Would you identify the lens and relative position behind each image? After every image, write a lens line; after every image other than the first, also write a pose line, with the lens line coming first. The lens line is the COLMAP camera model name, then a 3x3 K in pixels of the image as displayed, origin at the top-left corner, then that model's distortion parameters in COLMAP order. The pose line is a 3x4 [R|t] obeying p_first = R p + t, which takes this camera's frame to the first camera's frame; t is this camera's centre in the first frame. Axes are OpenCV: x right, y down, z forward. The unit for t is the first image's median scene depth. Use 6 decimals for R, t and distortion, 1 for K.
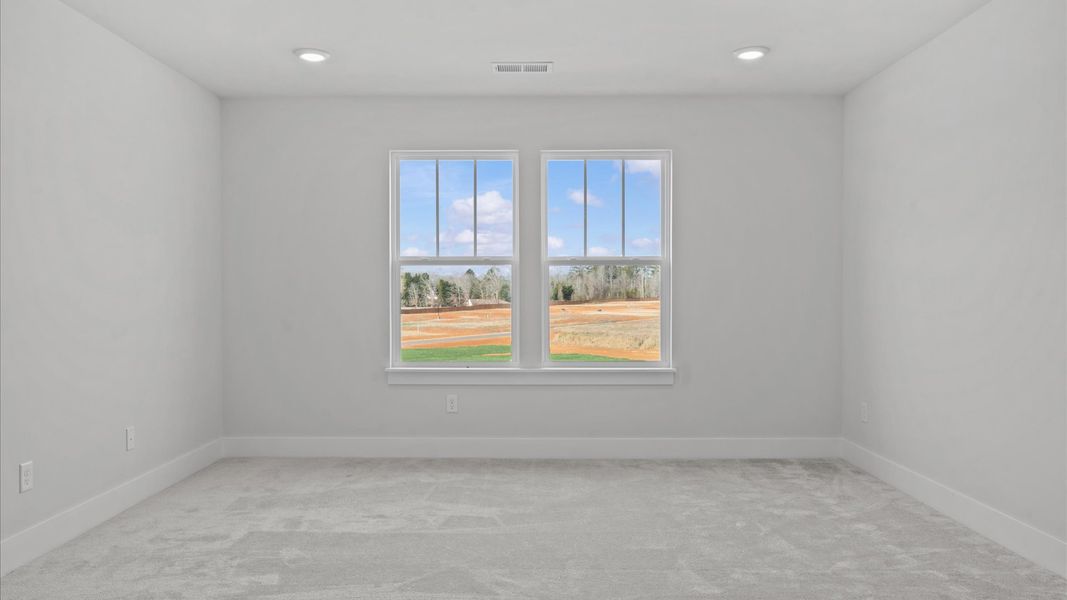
lens RADIAL K [[786.7, 0, 533.5], [0, 786.7, 300.0], [0, 0, 1]] dist [-0.001020, 0.000576]
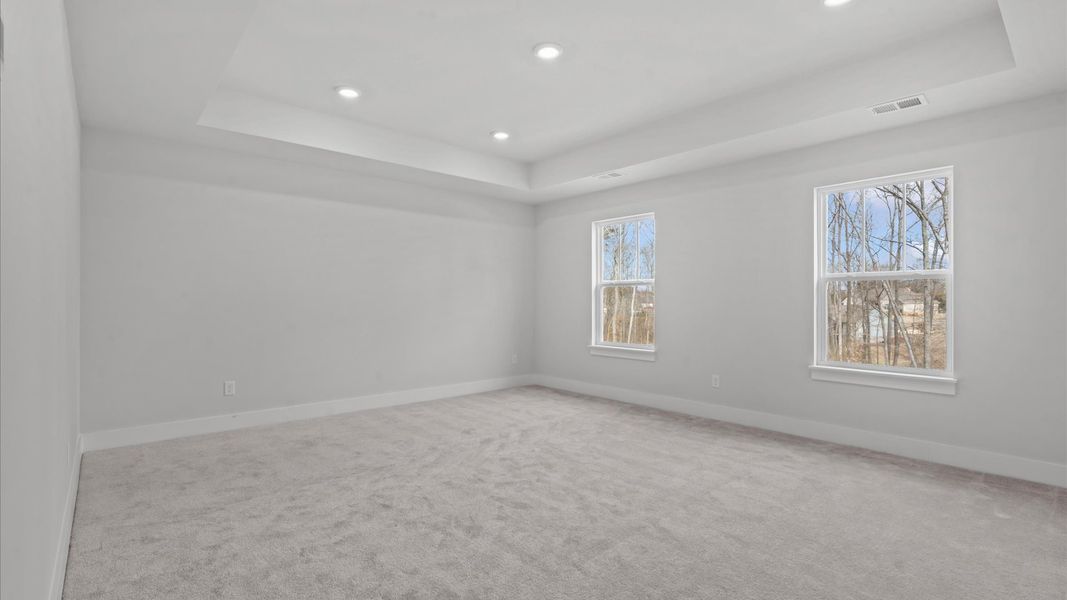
lens RADIAL K [[786.7, 0, 533.5], [0, 786.7, 300.0], [0, 0, 1]] dist [-0.001020, 0.000576]
pose [[0.485174, 0.002050, -0.874415, 0.989727], [-0.020039, 0.999761, -0.008775, 0.002672], [0.874188, 0.021780, 0.485099, 0.012037]]
